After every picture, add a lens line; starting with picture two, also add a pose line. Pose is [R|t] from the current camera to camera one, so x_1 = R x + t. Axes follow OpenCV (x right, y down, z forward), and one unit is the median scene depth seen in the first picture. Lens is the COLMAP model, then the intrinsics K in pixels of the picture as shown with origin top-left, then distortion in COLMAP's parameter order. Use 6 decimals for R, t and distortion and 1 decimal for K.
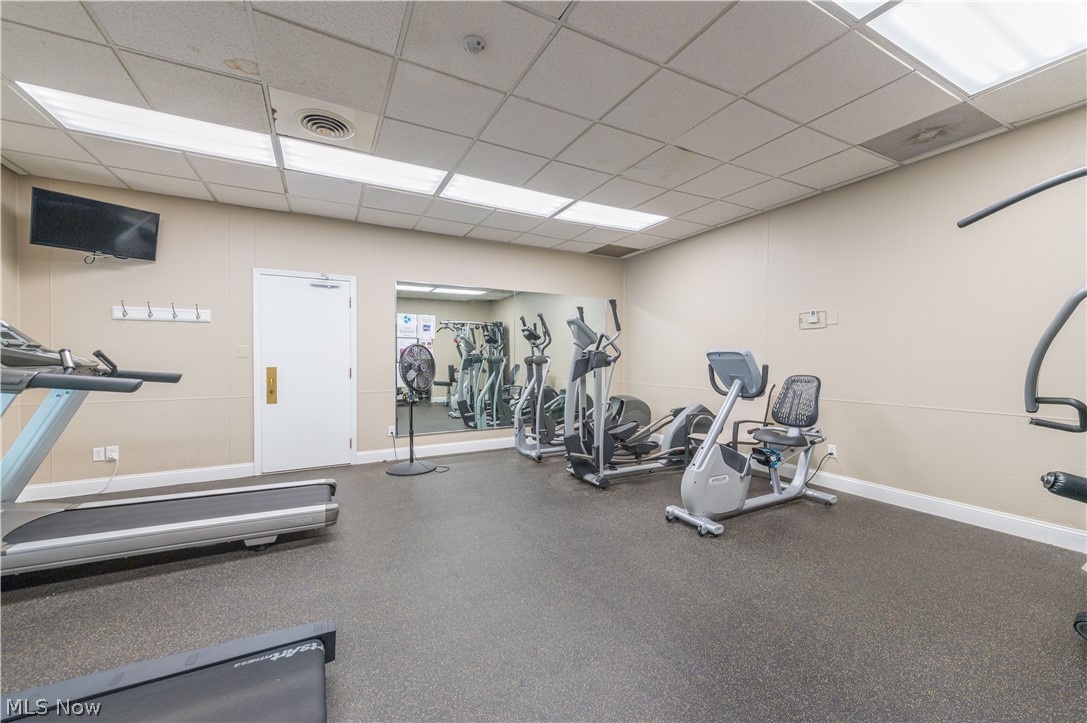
lens RADIAL K [[429.7, 0, 558.5], [0, 429.7, 360.9], [0, 0, 1]] dist [0.014183, -0.000186]
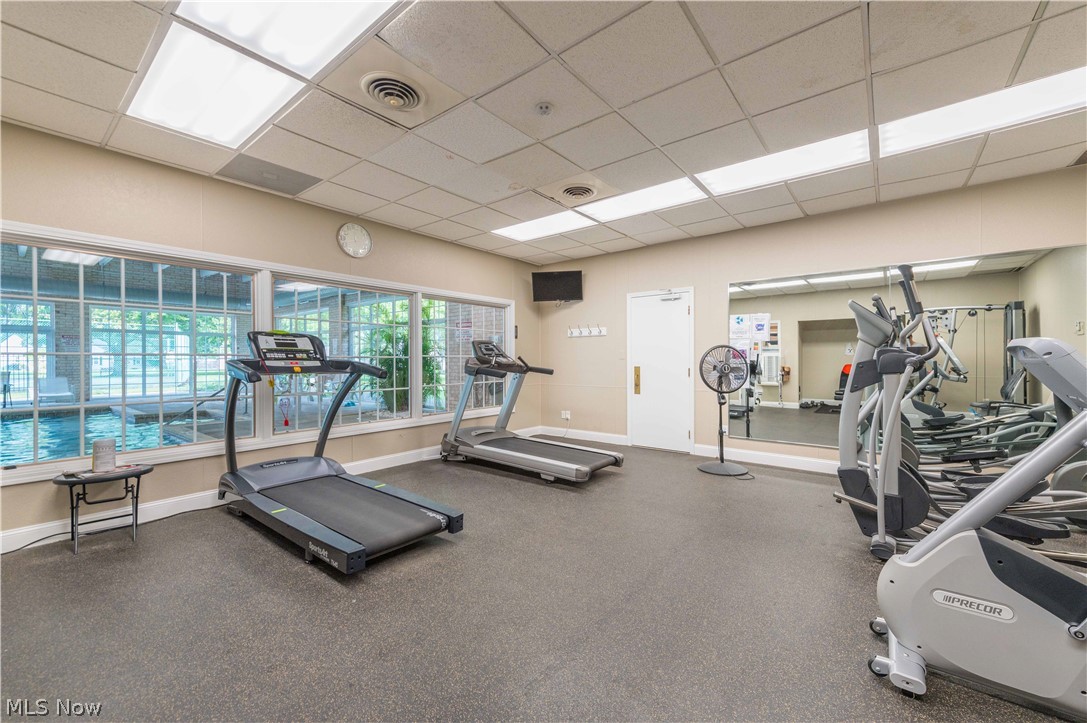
lens RADIAL K [[429.7, 0, 558.5], [0, 429.7, 360.9], [0, 0, 1]] dist [0.014183, -0.000186]
pose [[0.393578, 0.001252, -0.919290, 0.473866], [-0.001678, 0.999998, 0.000643, -0.003051], [0.919290, 0.001290, 0.393579, 0.269497]]
